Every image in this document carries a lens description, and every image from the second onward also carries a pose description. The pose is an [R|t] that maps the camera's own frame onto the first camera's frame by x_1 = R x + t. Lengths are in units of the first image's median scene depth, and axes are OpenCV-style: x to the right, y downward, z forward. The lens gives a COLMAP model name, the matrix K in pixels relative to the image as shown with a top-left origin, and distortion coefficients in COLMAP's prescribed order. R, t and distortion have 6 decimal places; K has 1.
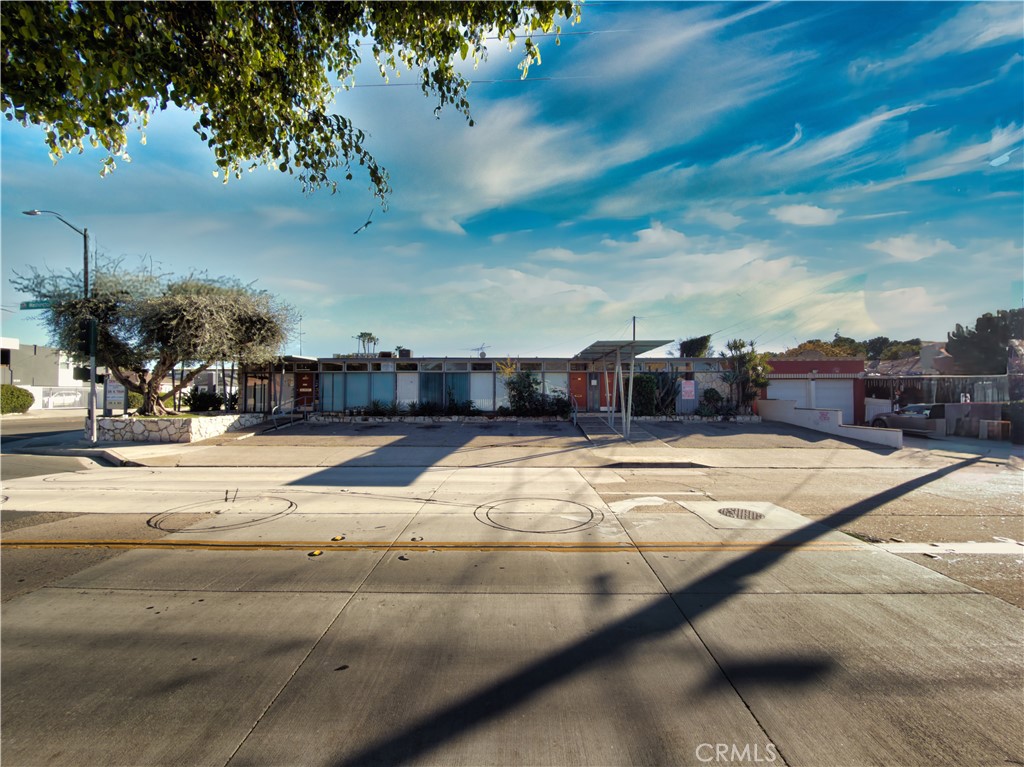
lens RADIAL K [[410.9, 0, 513.3], [0, 410.9, 382.5], [0, 0, 1]] dist [-0.001142, -0.000049]
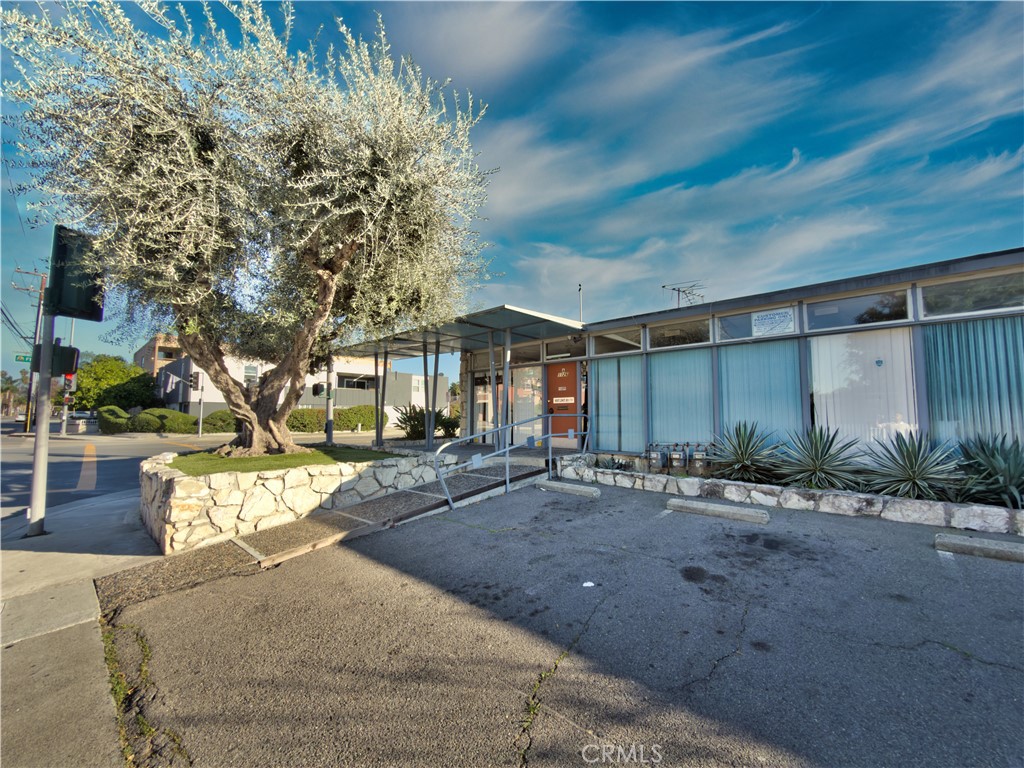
lens RADIAL K [[410.9, 0, 513.3], [0, 410.9, 383.0], [0, 0, 1]] dist [-0.001142, -0.000049]
pose [[0.743503, -0.050367, -0.666833, -0.258382], [0.016448, 0.998235, -0.057060, 0.025333], [0.668530, 0.031456, 0.743020, 0.660574]]
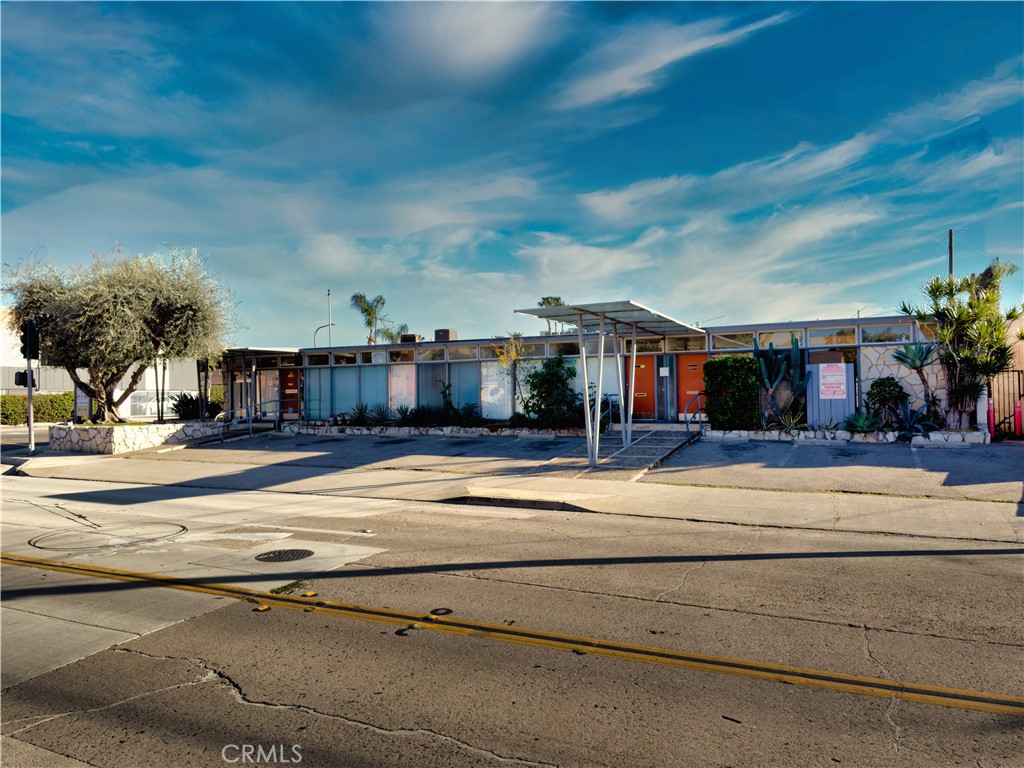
lens RADIAL K [[702.3, 0, 515.4], [0, 702.3, 385.8], [0, 0, 1]] dist [0.130160, -0.195000]
pose [[0.897264, -0.016943, -0.441170, 0.465451], [0.025448, 0.999587, 0.013370, 0.001055], [0.440761, -0.023223, 0.897324, 0.007195]]
